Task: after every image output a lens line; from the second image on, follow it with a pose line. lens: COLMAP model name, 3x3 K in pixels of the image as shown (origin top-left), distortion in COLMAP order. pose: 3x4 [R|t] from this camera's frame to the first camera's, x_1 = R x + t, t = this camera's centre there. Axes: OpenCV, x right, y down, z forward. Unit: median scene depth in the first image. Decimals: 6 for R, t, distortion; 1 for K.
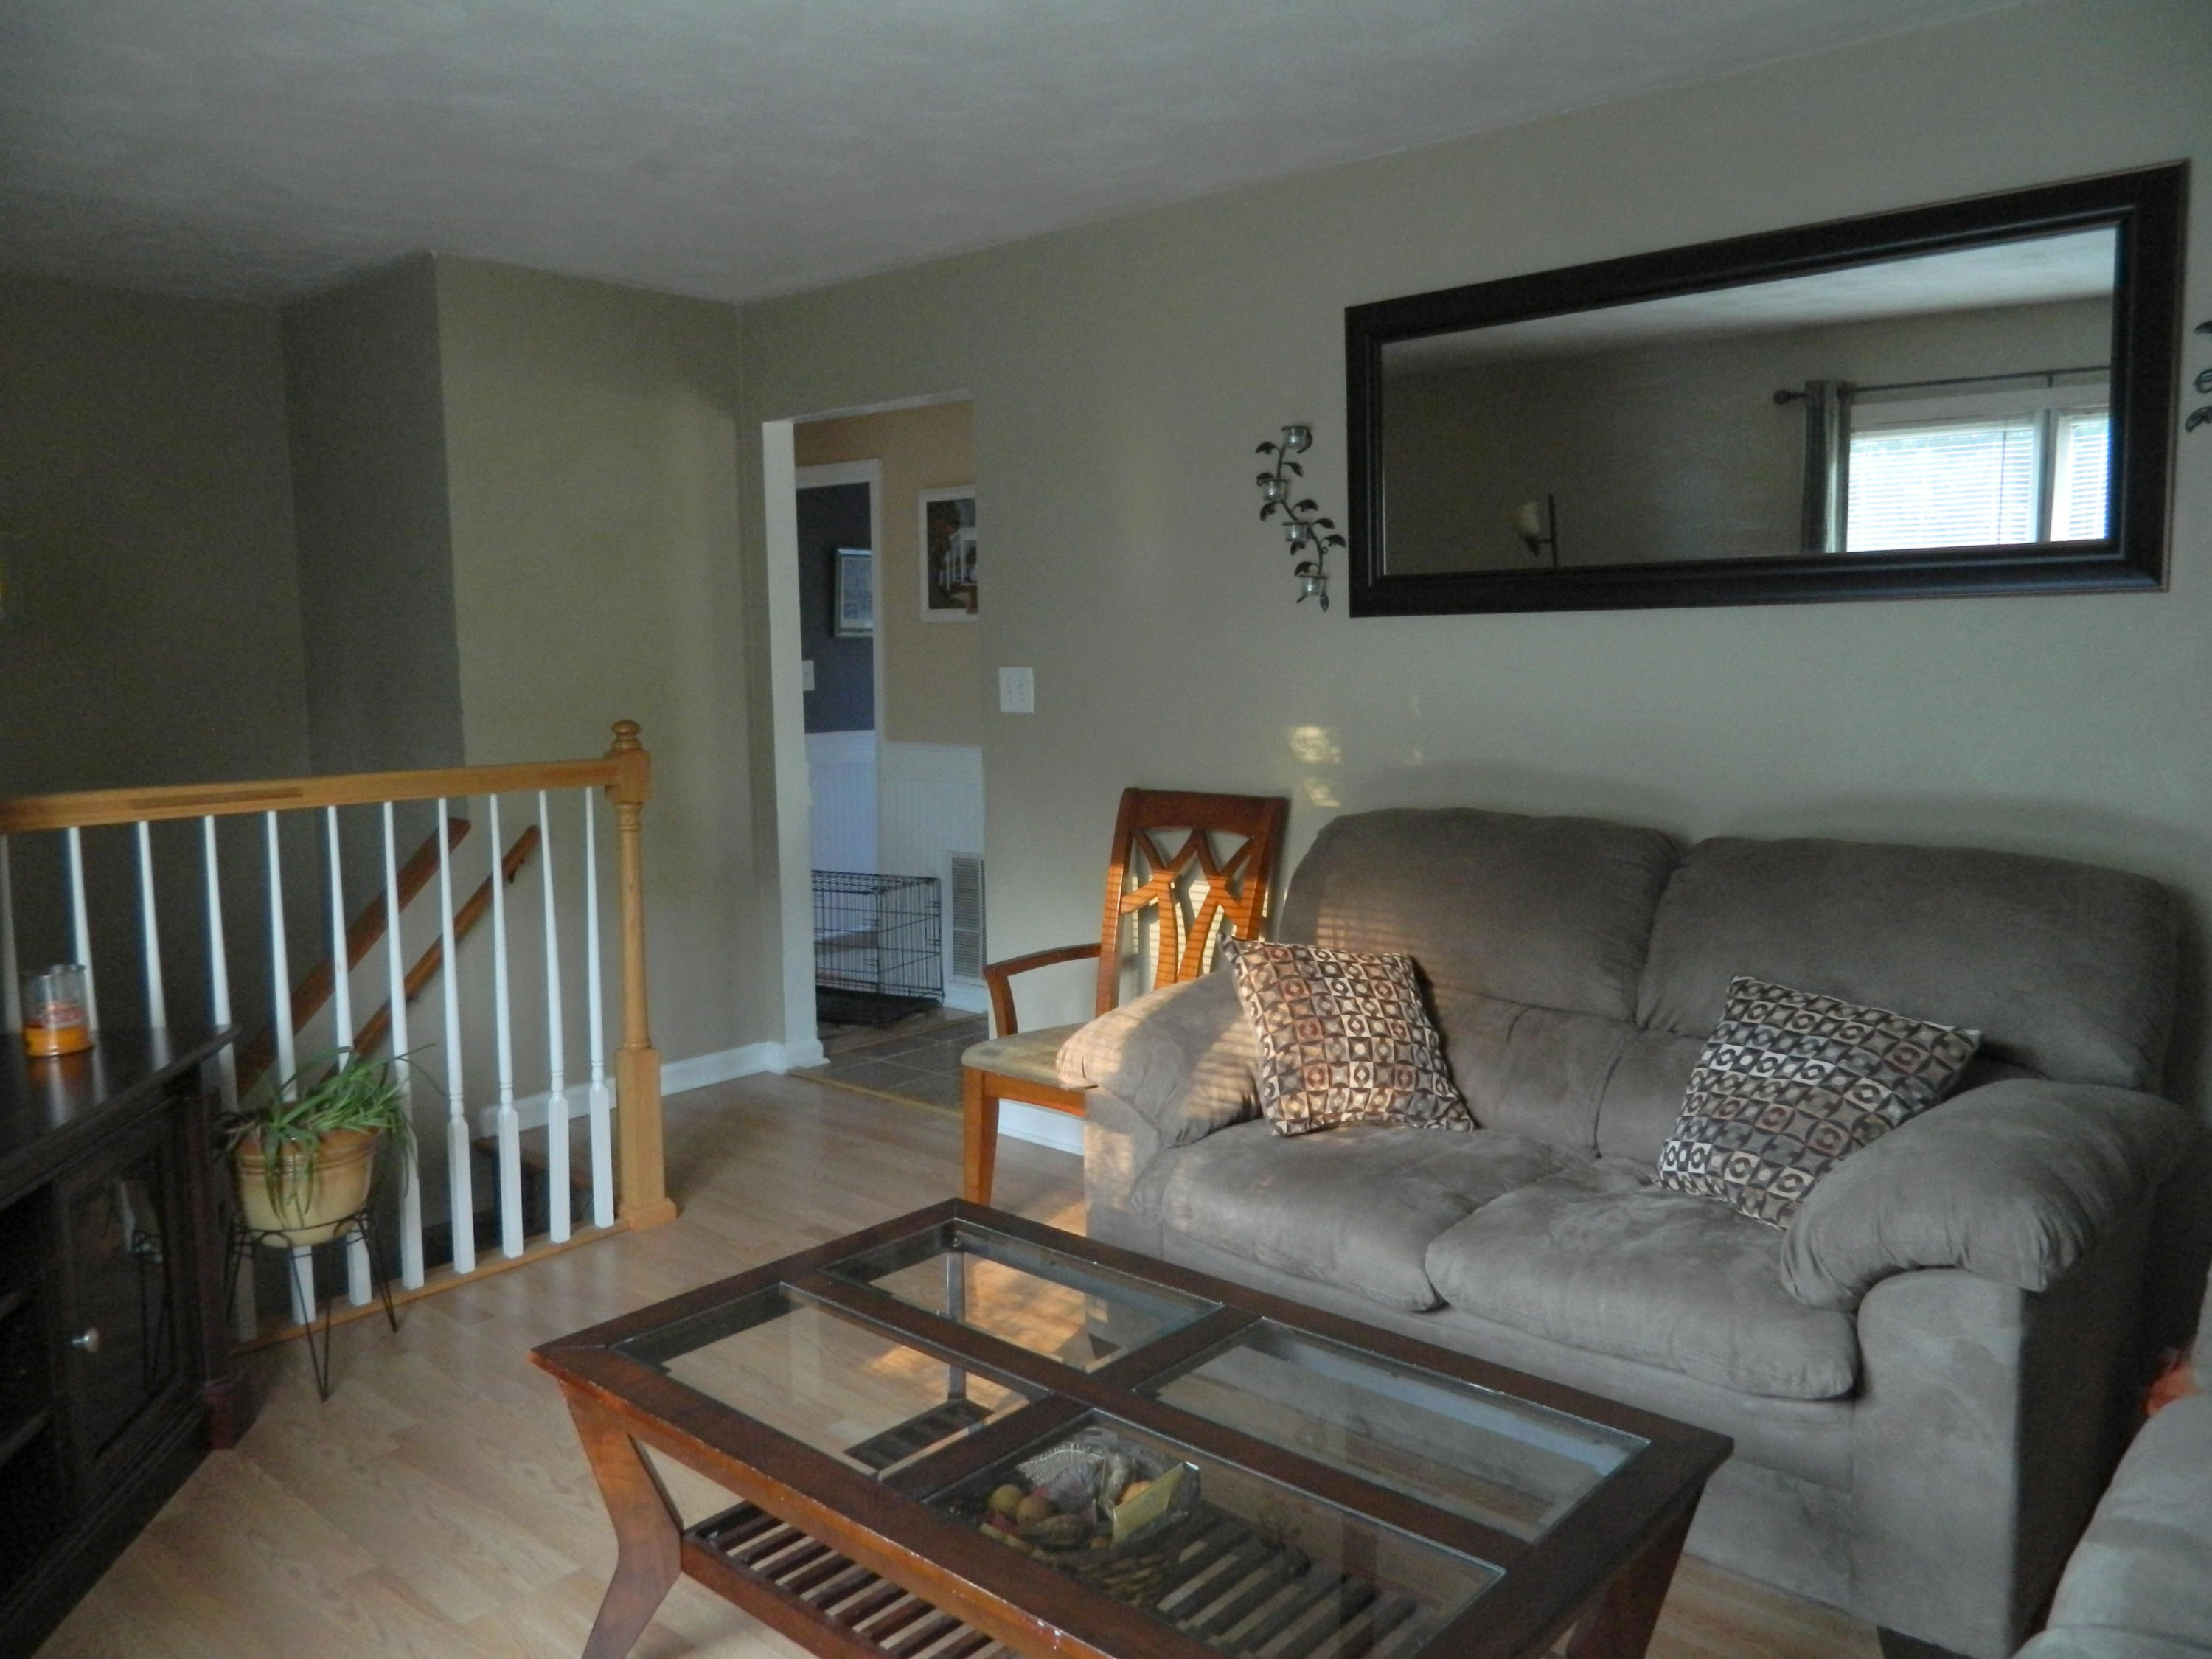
lens RADIAL K [[1684.8, 0, 1114.4], [0, 1684.8, 830.7], [0, 0, 1]] dist [0.018881, 0.011972]
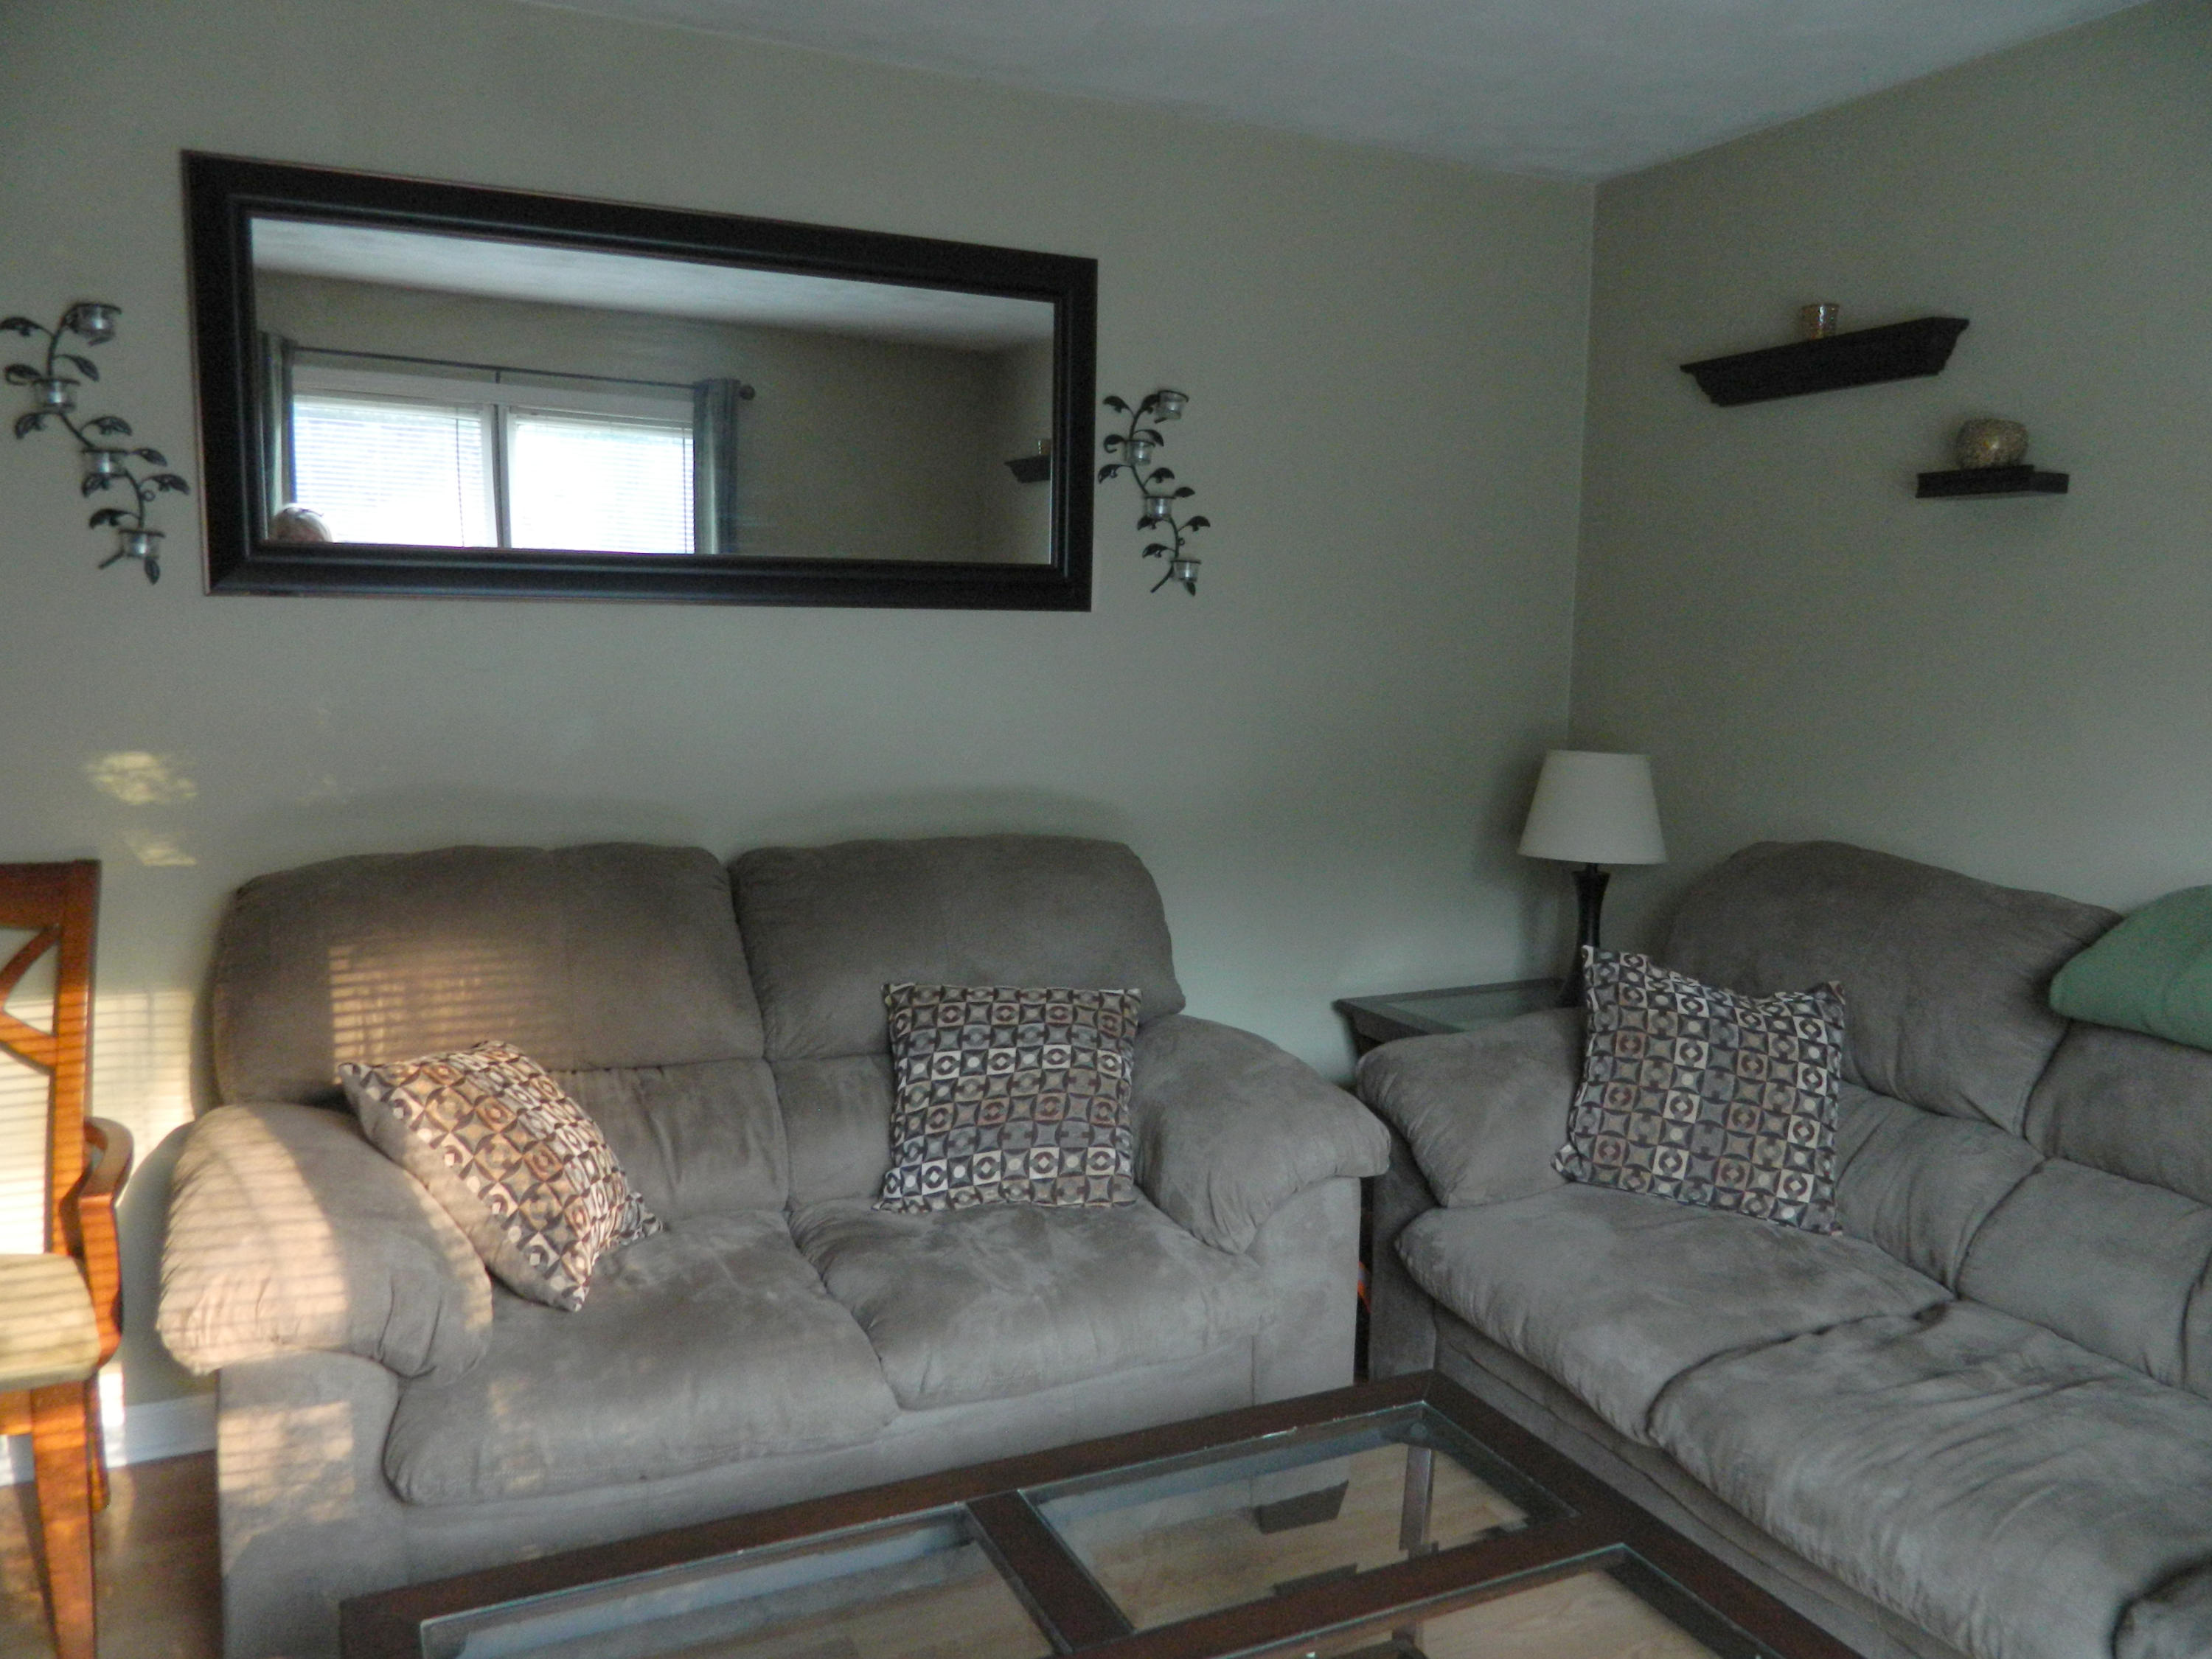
lens RADIAL K [[1684.8, 0, 1105.0], [0, 1684.8, 830.5], [0, 0, 1]] dist [0.018881, 0.011972]
pose [[0.403693, -0.095332, 0.909914, -0.367041], [0.079884, 0.994431, 0.068746, -0.047886], [-0.911400, 0.044936, 0.409060, 0.374915]]
